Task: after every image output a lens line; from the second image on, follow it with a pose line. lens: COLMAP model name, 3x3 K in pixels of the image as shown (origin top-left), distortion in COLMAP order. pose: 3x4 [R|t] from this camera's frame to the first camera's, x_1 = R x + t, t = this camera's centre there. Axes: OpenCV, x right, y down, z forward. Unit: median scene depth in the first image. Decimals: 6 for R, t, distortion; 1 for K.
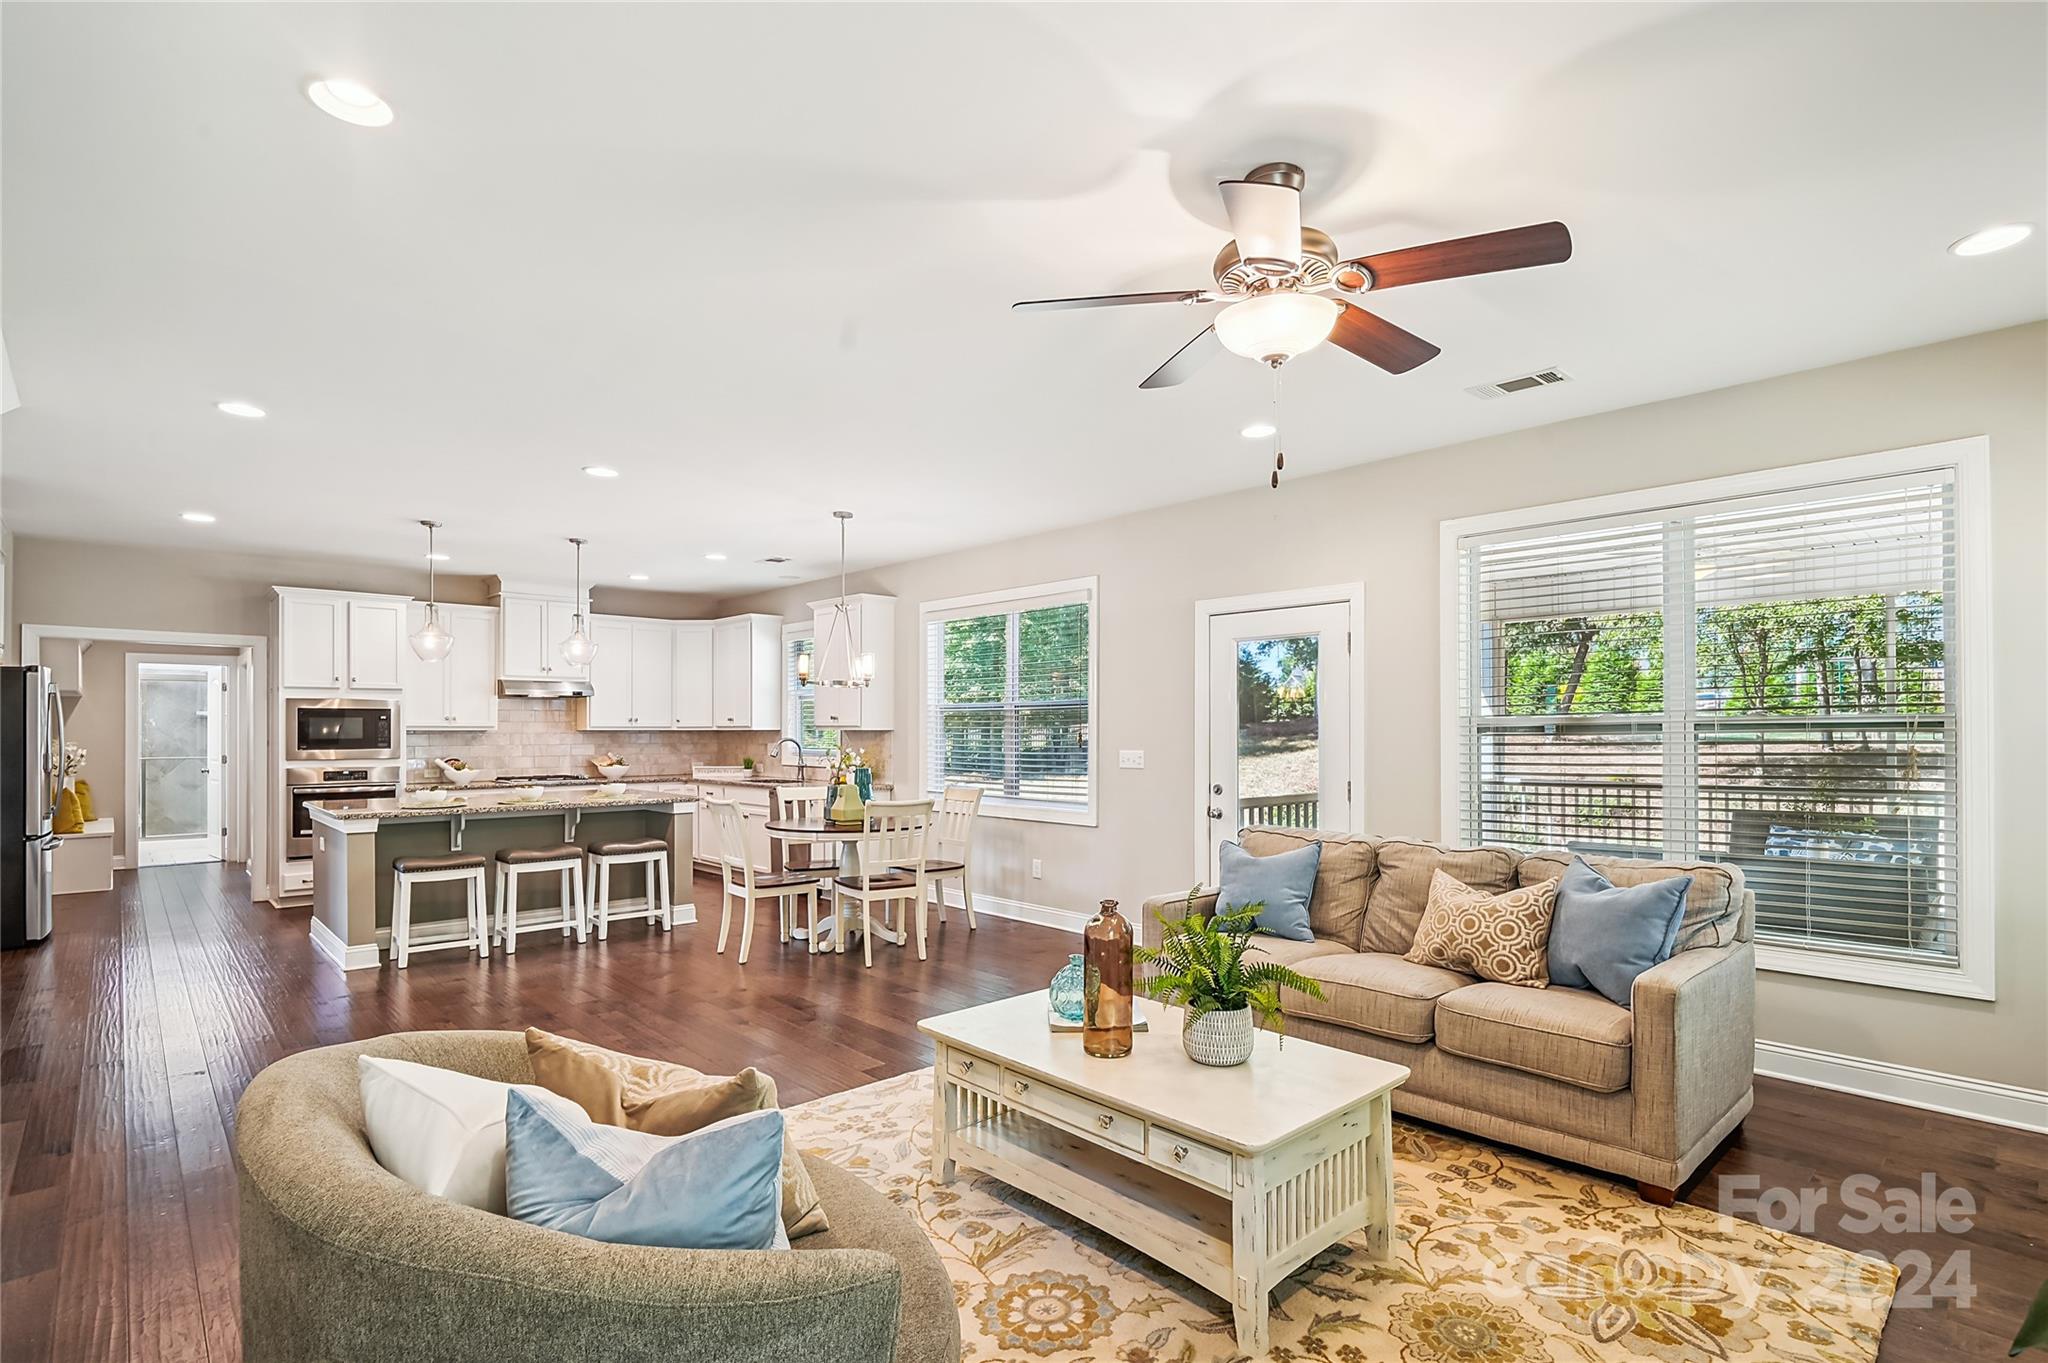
lens RADIAL K [[985.9, 0, 1029.6], [0, 985.9, 729.0], [0, 0, 1]] dist [-0.004275, -0.003265]
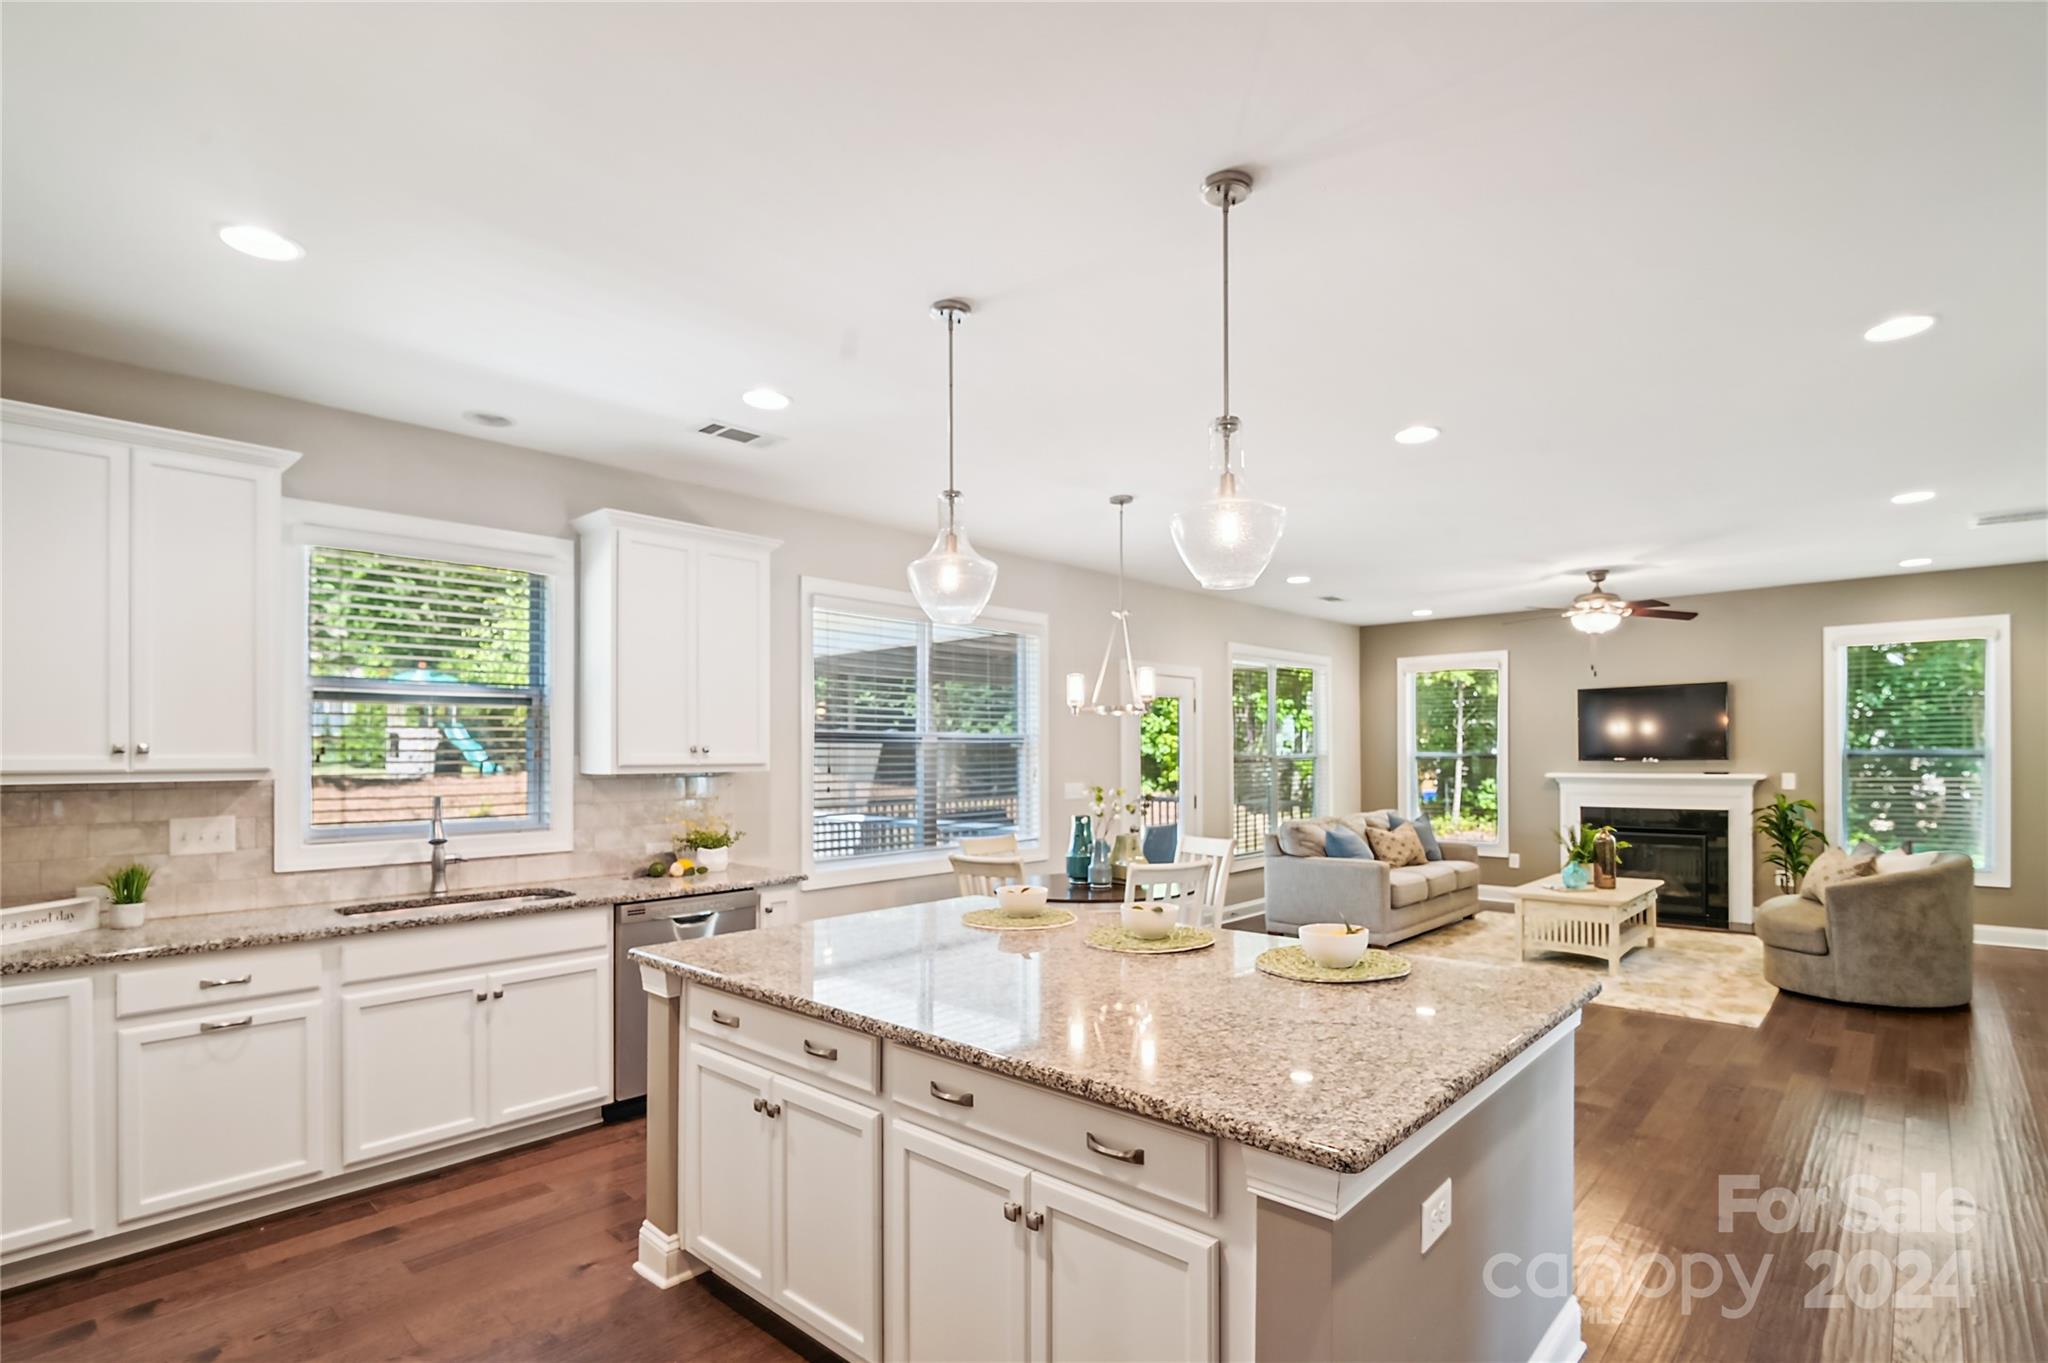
lens RADIAL K [[985.9, 0, 1043.5], [0, 985.9, 759.2], [0, 0, 1]] dist [-0.004275, -0.003265]
pose [[-0.095224, 0.001604, 0.995455, -1.988356], [0.007256, 0.999973, -0.000917, -0.007707], [-0.995429, 0.007135, -0.095233, 2.320414]]
